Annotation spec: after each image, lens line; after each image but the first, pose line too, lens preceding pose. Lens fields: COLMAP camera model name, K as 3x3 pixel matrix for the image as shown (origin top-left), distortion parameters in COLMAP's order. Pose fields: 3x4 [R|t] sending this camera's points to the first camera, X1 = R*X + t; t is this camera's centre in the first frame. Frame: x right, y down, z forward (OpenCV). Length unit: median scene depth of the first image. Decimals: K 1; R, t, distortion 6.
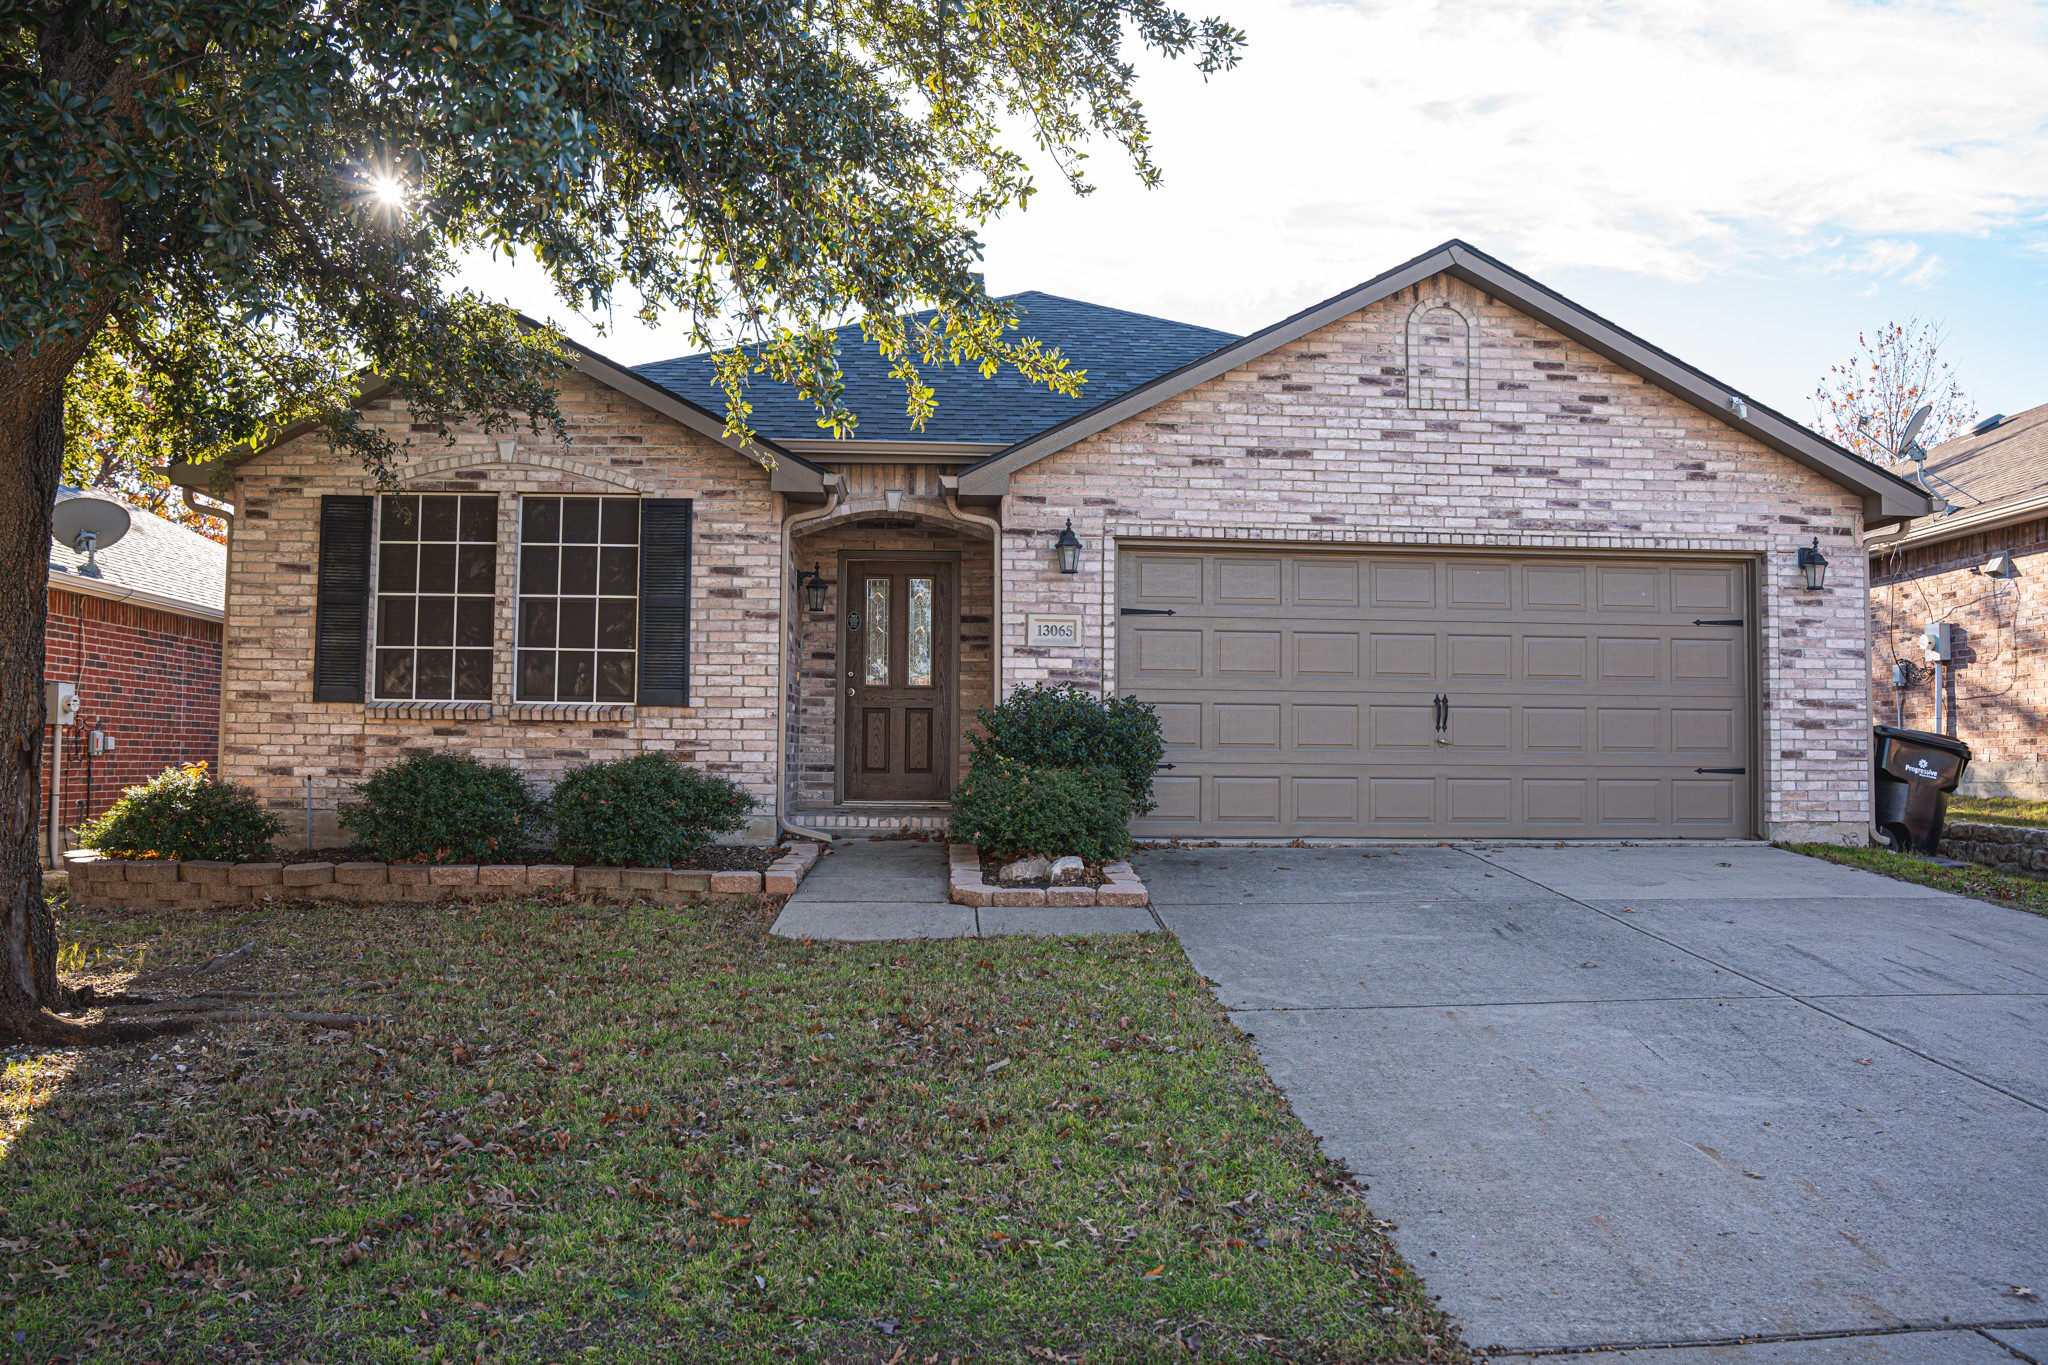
lens RADIAL K [[1656.2, 0, 1024.0], [0, 1656.2, 682.5], [0, 0, 1]] dist [-0.086559, 0.007887]
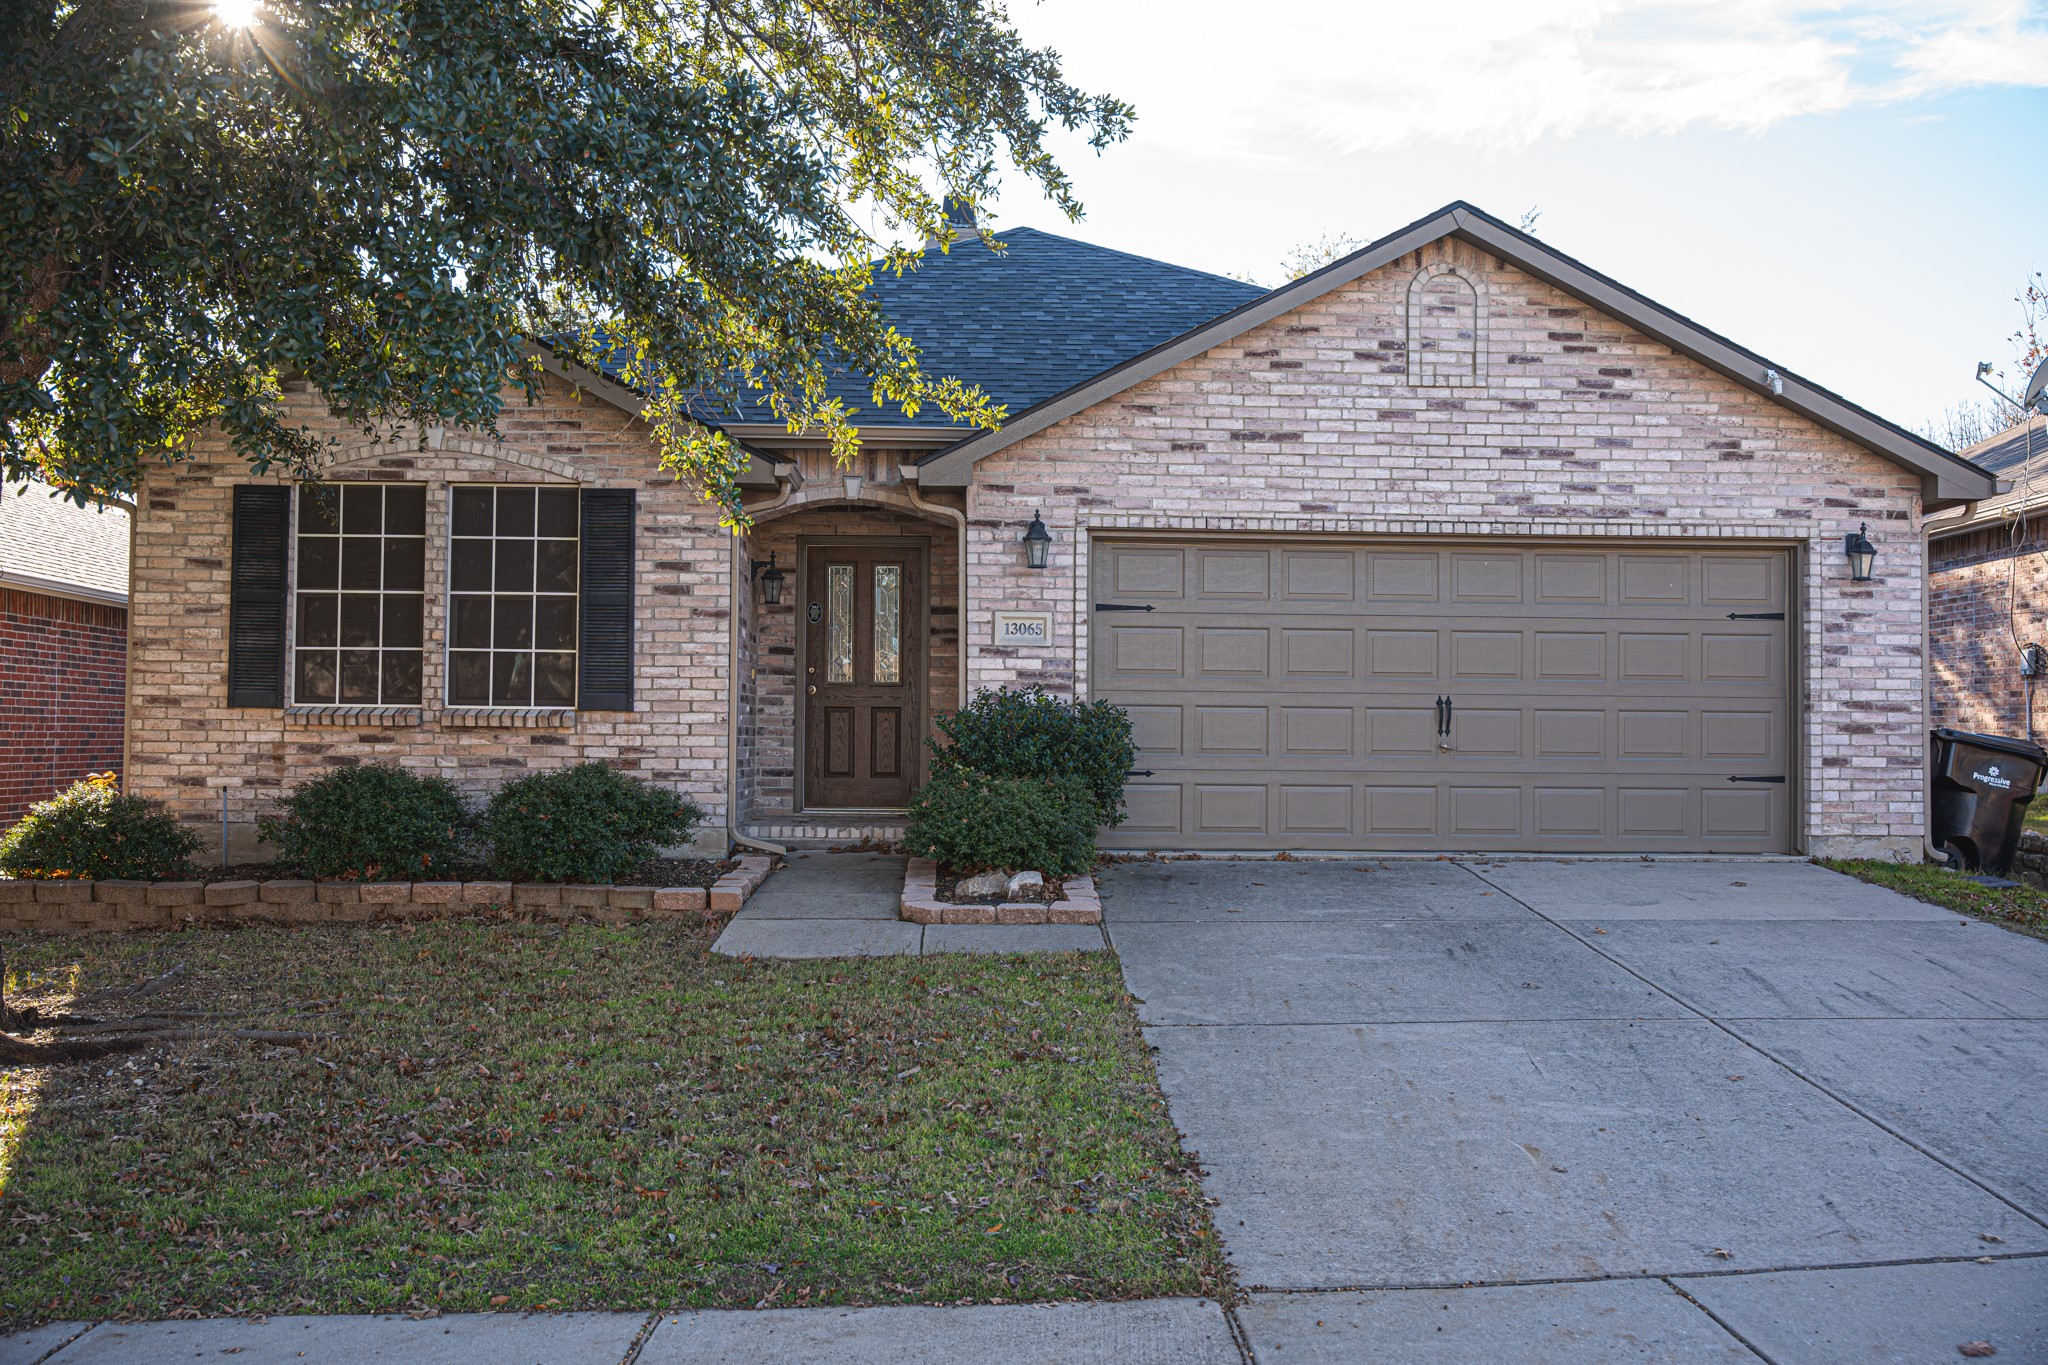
lens RADIAL K [[2057.9, 0, 1024.0], [0, 2057.9, 682.5], [0, 0, 1]] dist [0.002257, -0.010292]
pose [[0.999809, -0.001251, -0.019505, 0.042209], [0.001633, 0.999807, 0.019587, -0.024231], [0.019476, -0.019615, 0.999618, -0.166598]]
